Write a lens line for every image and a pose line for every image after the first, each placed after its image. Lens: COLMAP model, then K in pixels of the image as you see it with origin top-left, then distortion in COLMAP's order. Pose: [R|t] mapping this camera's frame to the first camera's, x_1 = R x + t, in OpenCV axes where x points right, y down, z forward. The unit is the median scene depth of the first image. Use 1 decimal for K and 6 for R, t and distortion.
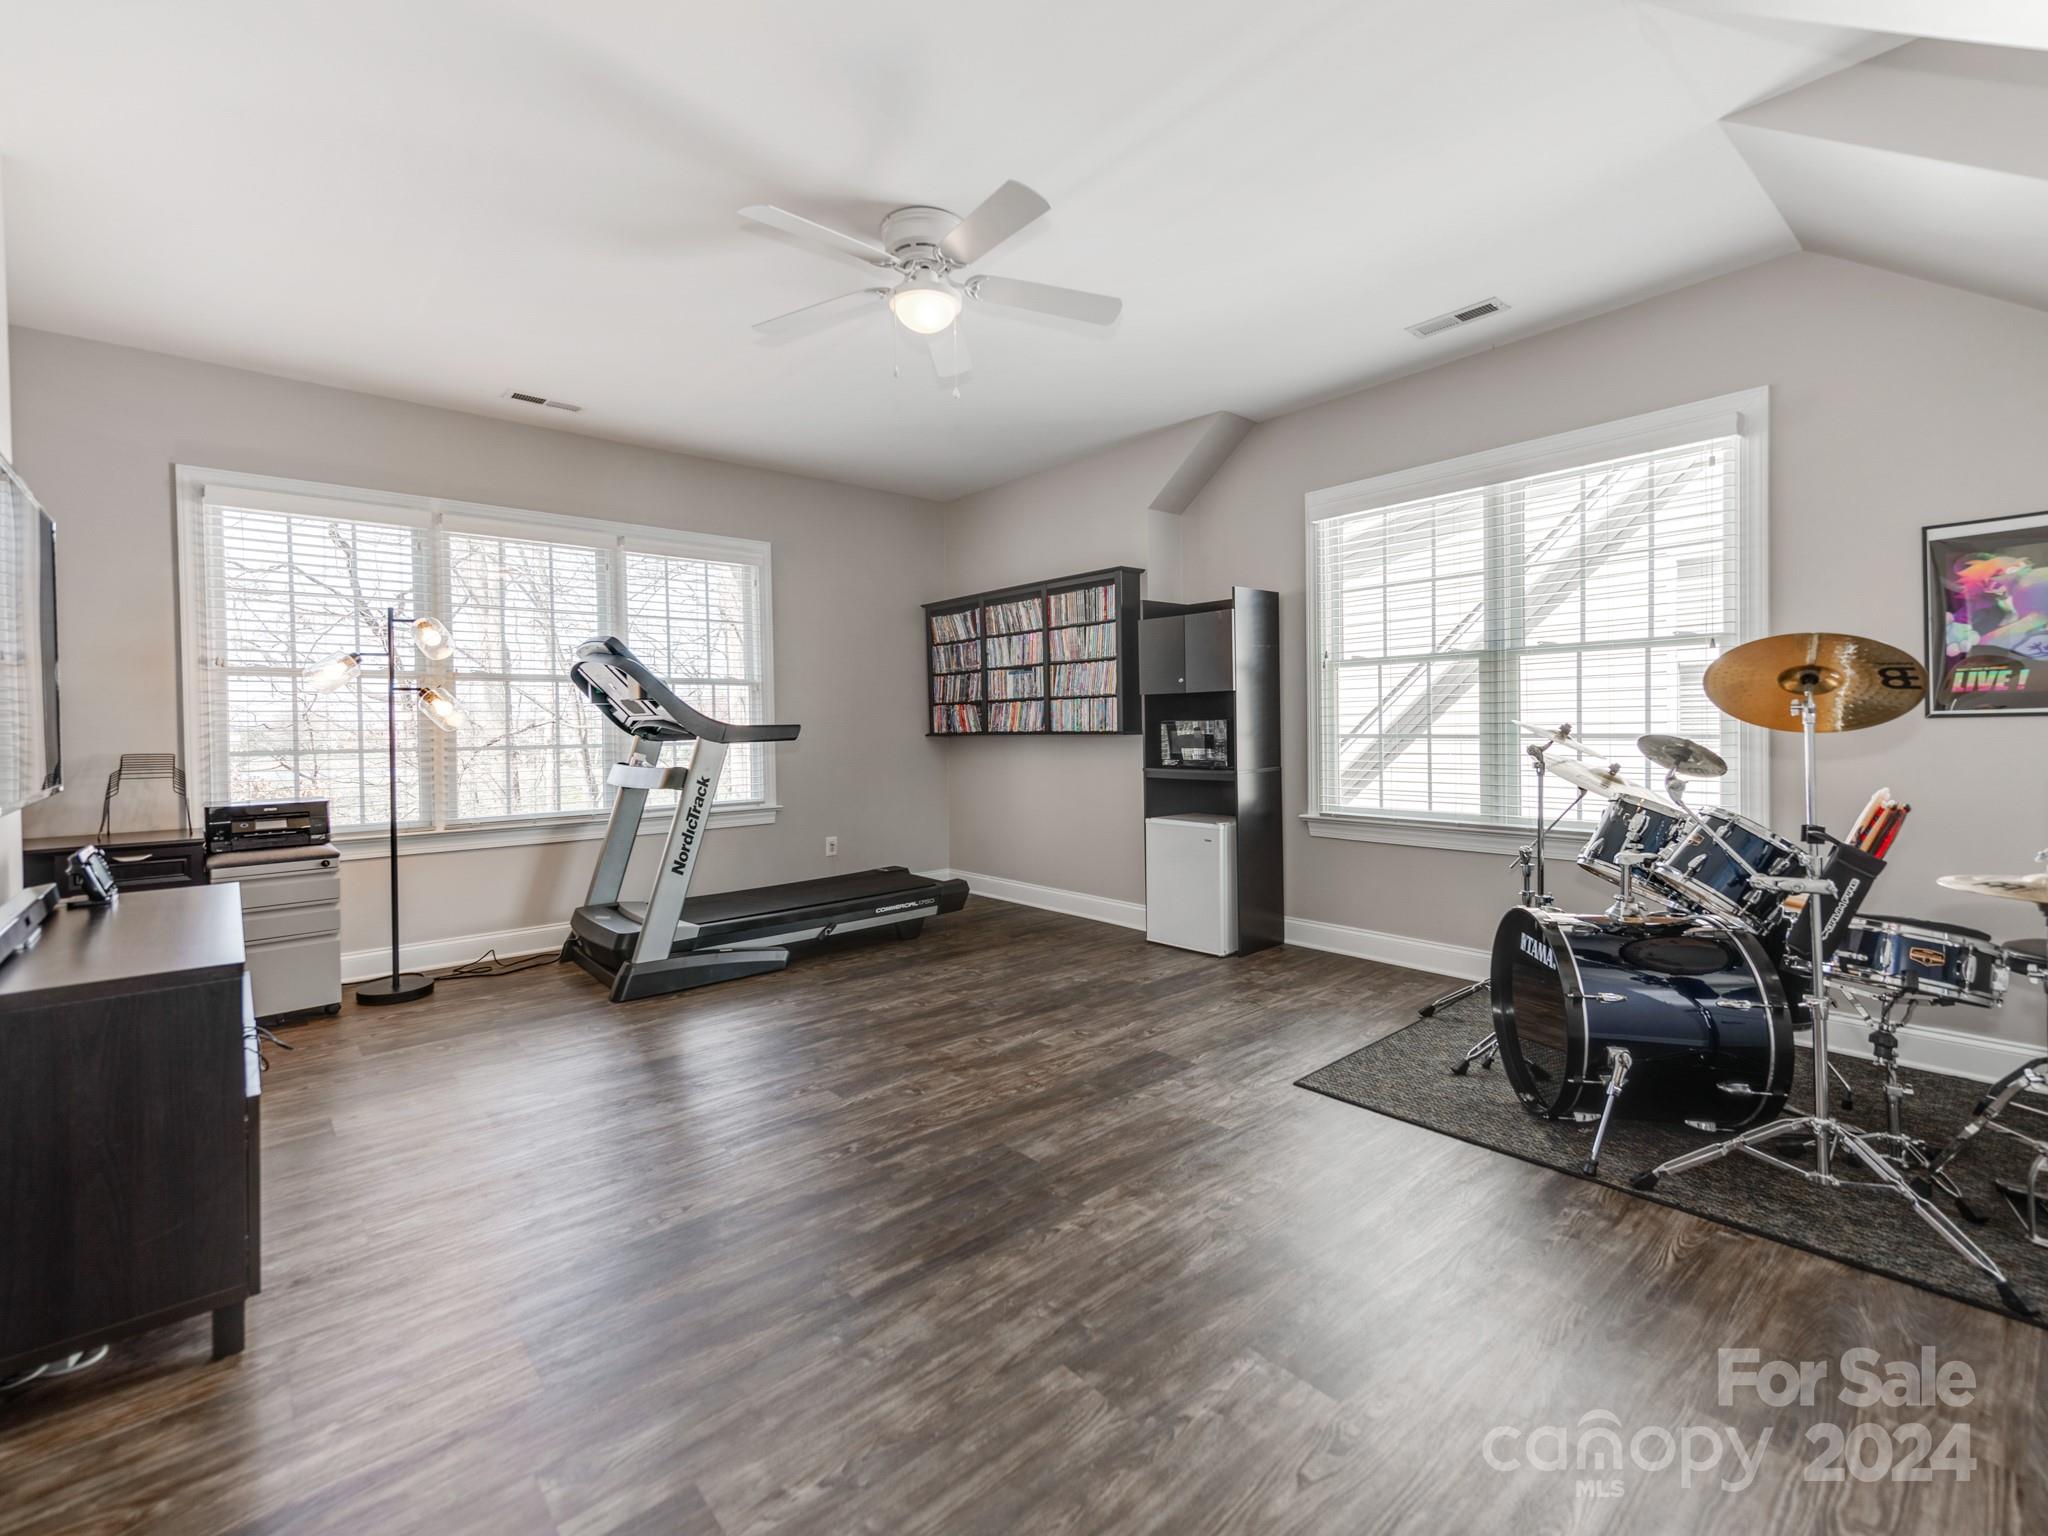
lens RADIAL K [[915.8, 0, 1009.3], [0, 915.8, 738.4], [0, 0, 1]] dist [0.016337, -0.000119]
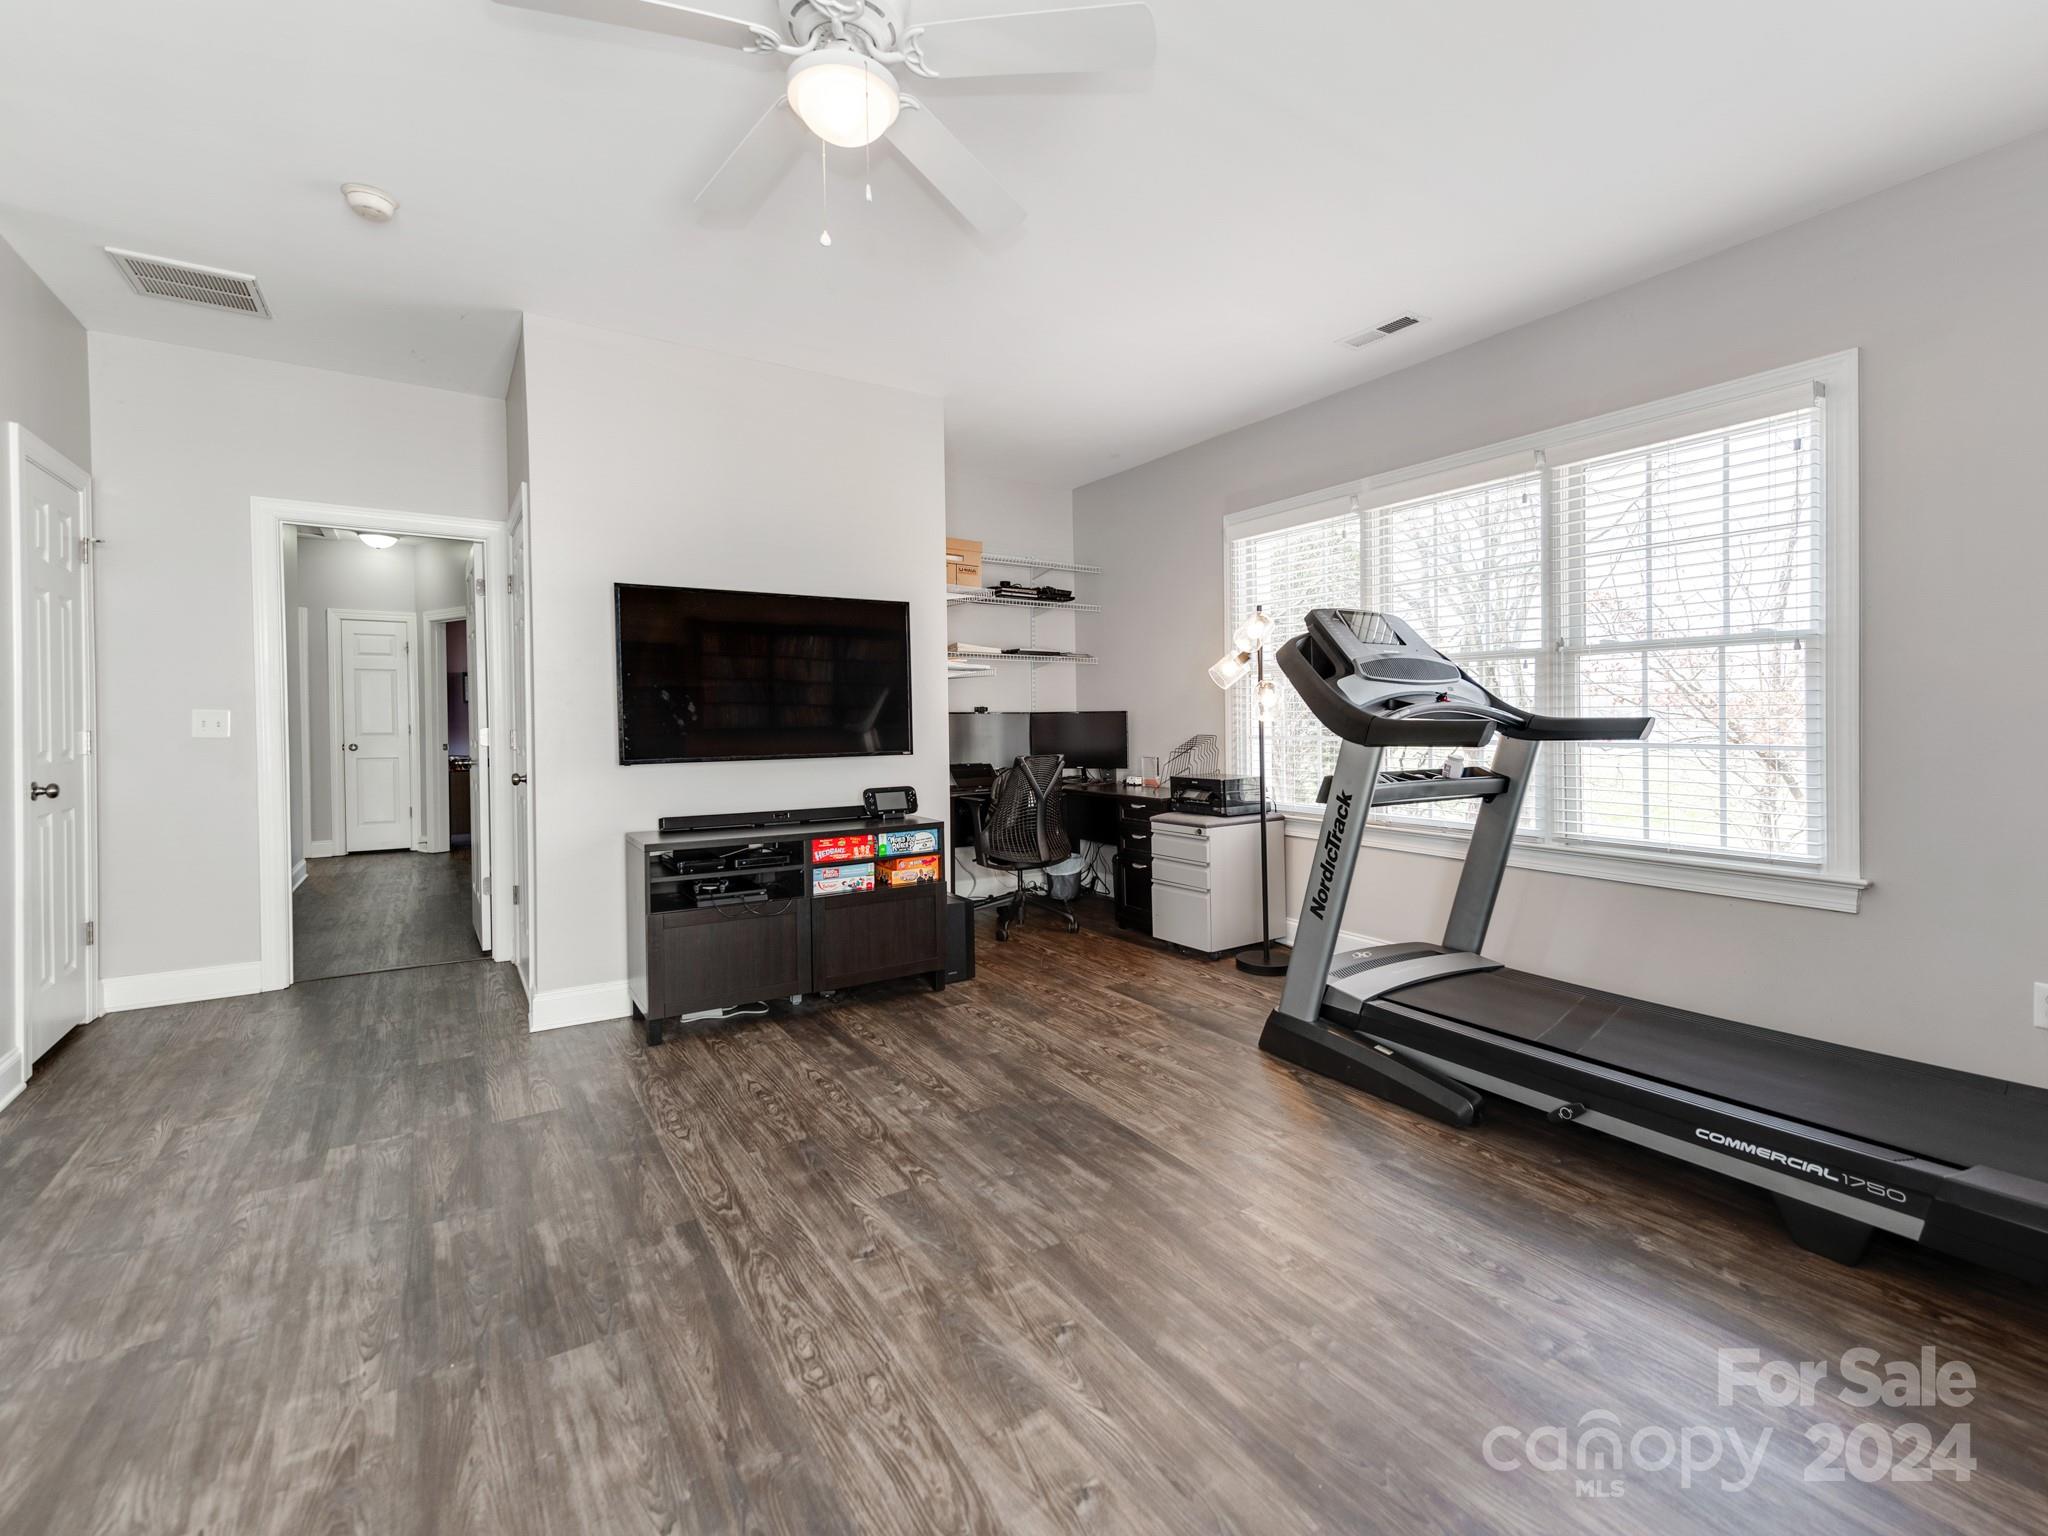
lens RADIAL K [[909.1, 0, 1068.0], [0, 909.1, 727.9], [0, 0, 1]] dist [0.013823, -0.000516]
pose [[-0.108528, 0.027421, -0.993715, 0.528847], [-0.010108, 0.999537, 0.028686, -0.035441], [0.994042, 0.013158, -0.108201, 1.151842]]
